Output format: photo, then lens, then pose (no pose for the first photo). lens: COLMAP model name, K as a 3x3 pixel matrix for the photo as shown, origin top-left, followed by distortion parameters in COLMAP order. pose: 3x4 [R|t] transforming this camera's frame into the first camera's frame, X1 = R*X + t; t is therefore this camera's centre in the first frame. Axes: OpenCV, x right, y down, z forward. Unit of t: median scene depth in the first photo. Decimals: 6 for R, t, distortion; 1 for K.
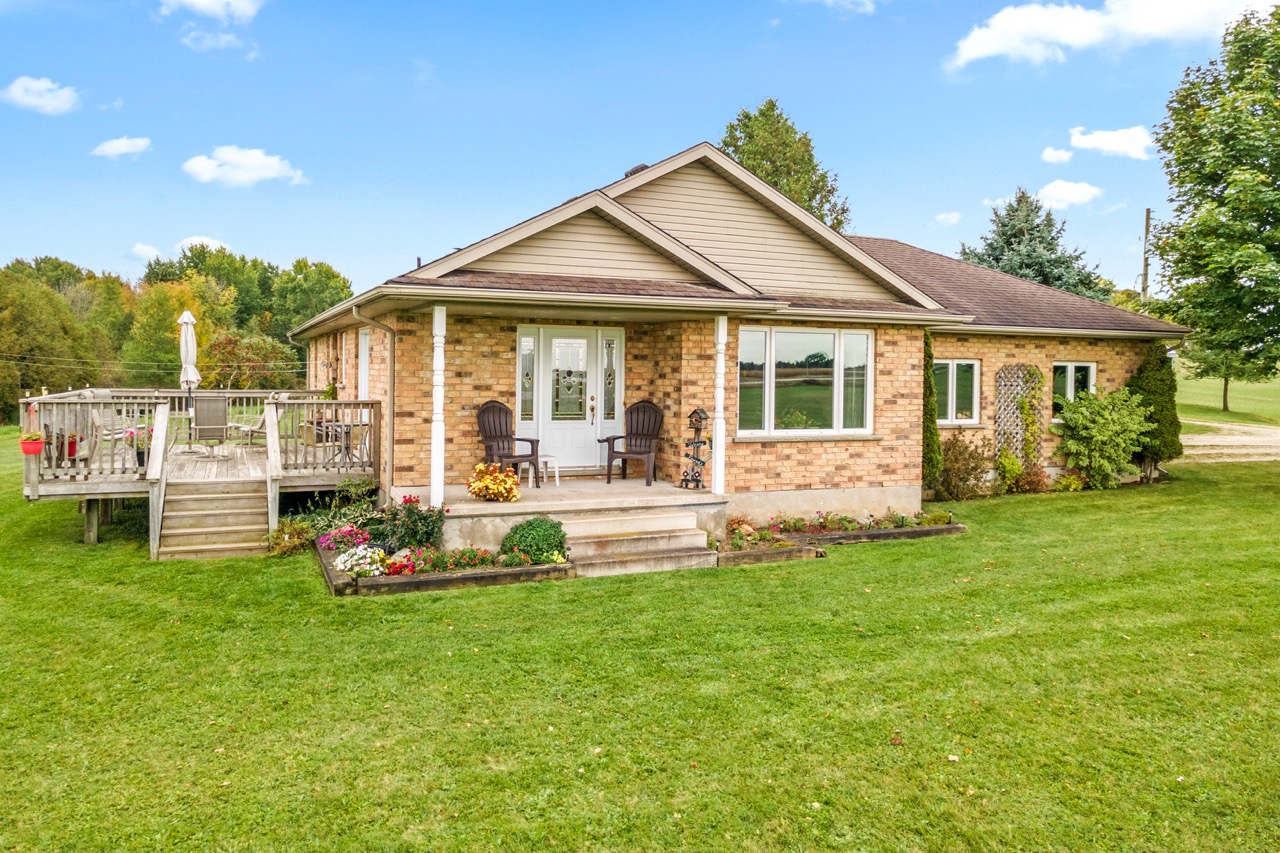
lens RADIAL K [[925.0, 0, 639.8], [0, 925.0, 393.1], [0, 0, 1]] dist [0.040458, -0.000175]
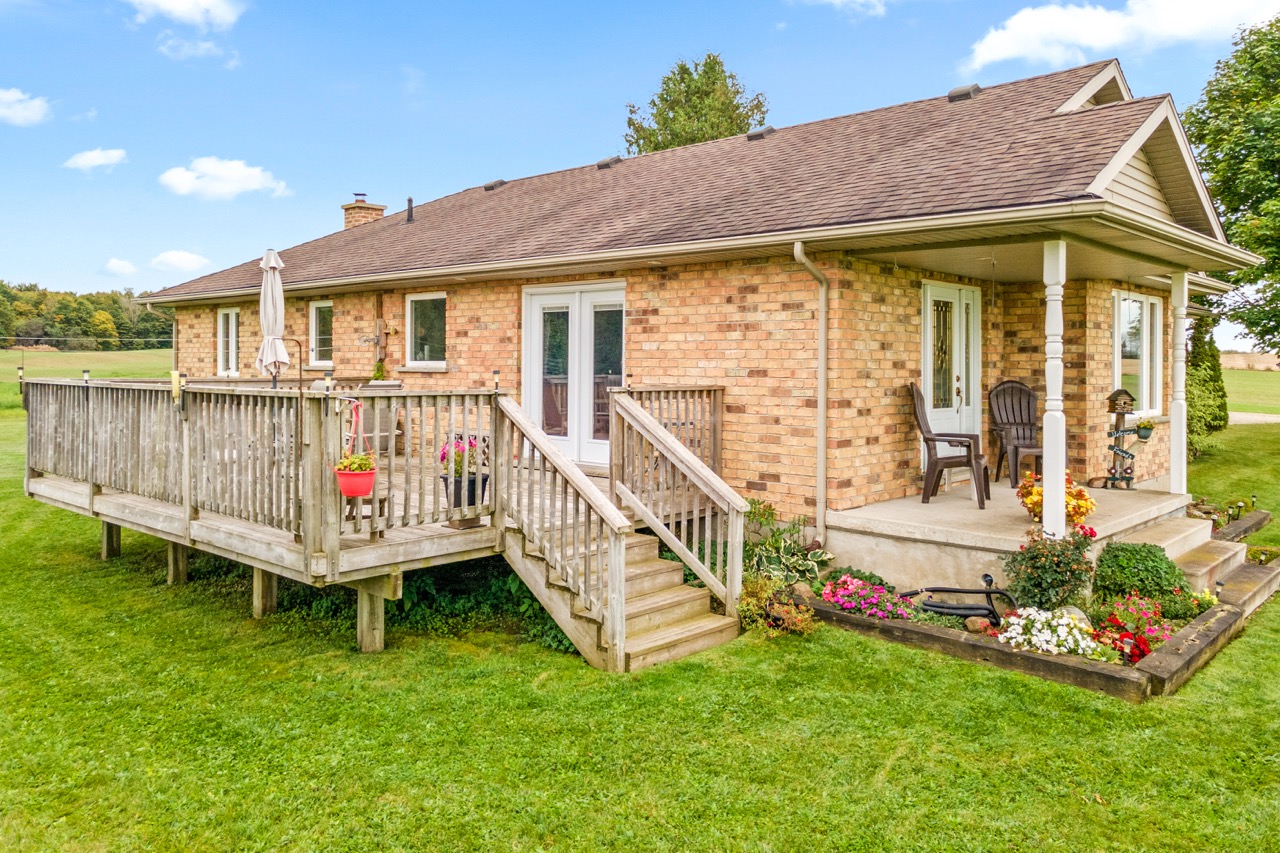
lens RADIAL K [[929.9, 0, 642.9], [0, 929.9, 351.8], [0, 0, 1]] dist [0.077492, 0.000023]
pose [[0.912888, -0.003891, 0.408192, -0.601767], [0.015968, 0.999530, -0.026182, 0.000008], [-0.407898, 0.030419, 0.912521, 0.388584]]
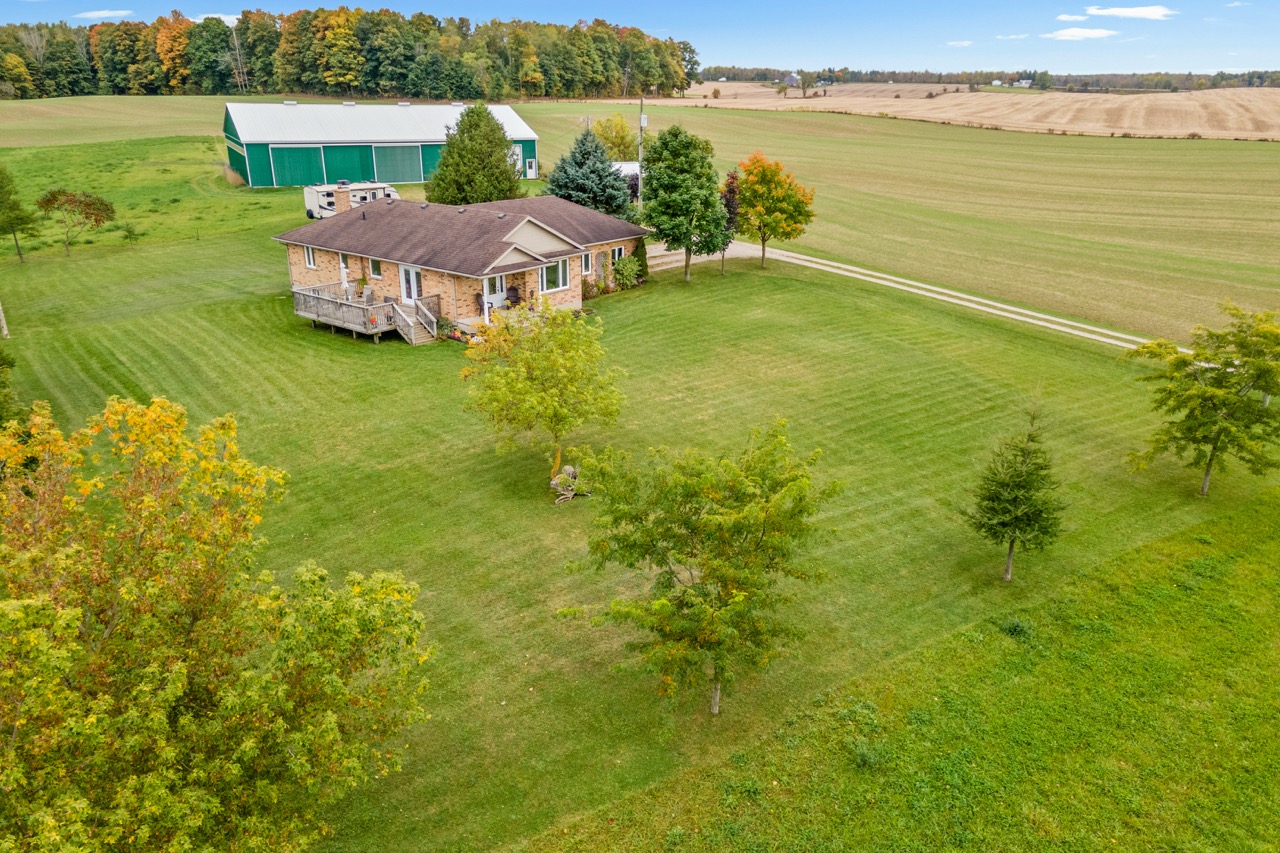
lens RADIAL K [[917.4, 0, 640.5], [0, 917.4, 461.0], [0, 0, 1]] dist [0.006784, 0.000612]
pose [[0.884046, -0.179230, 0.431671, -1.171533], [0.012082, 0.932011, 0.362229, -0.621793], [-0.467245, -0.315012, 0.826105, -2.284349]]
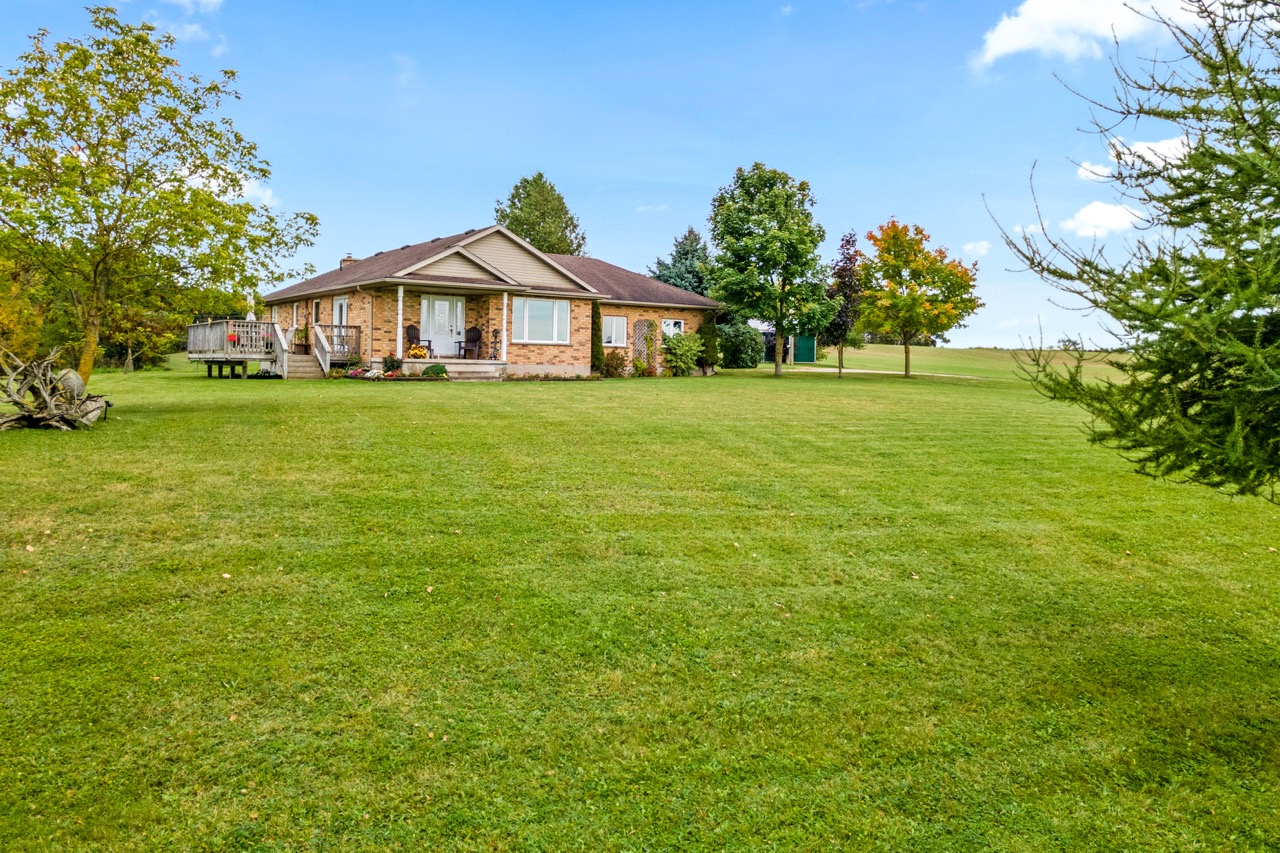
lens RADIAL K [[929.9, 0, 642.9], [0, 929.9, 351.8], [0, 0, 1]] dist [0.077492, 0.000023]
pose [[0.976966, 0.003932, 0.213358, -0.081719], [0.003944, 0.999327, -0.036473, 0.162055], [-0.213358, 0.036474, 0.976293, -1.464691]]
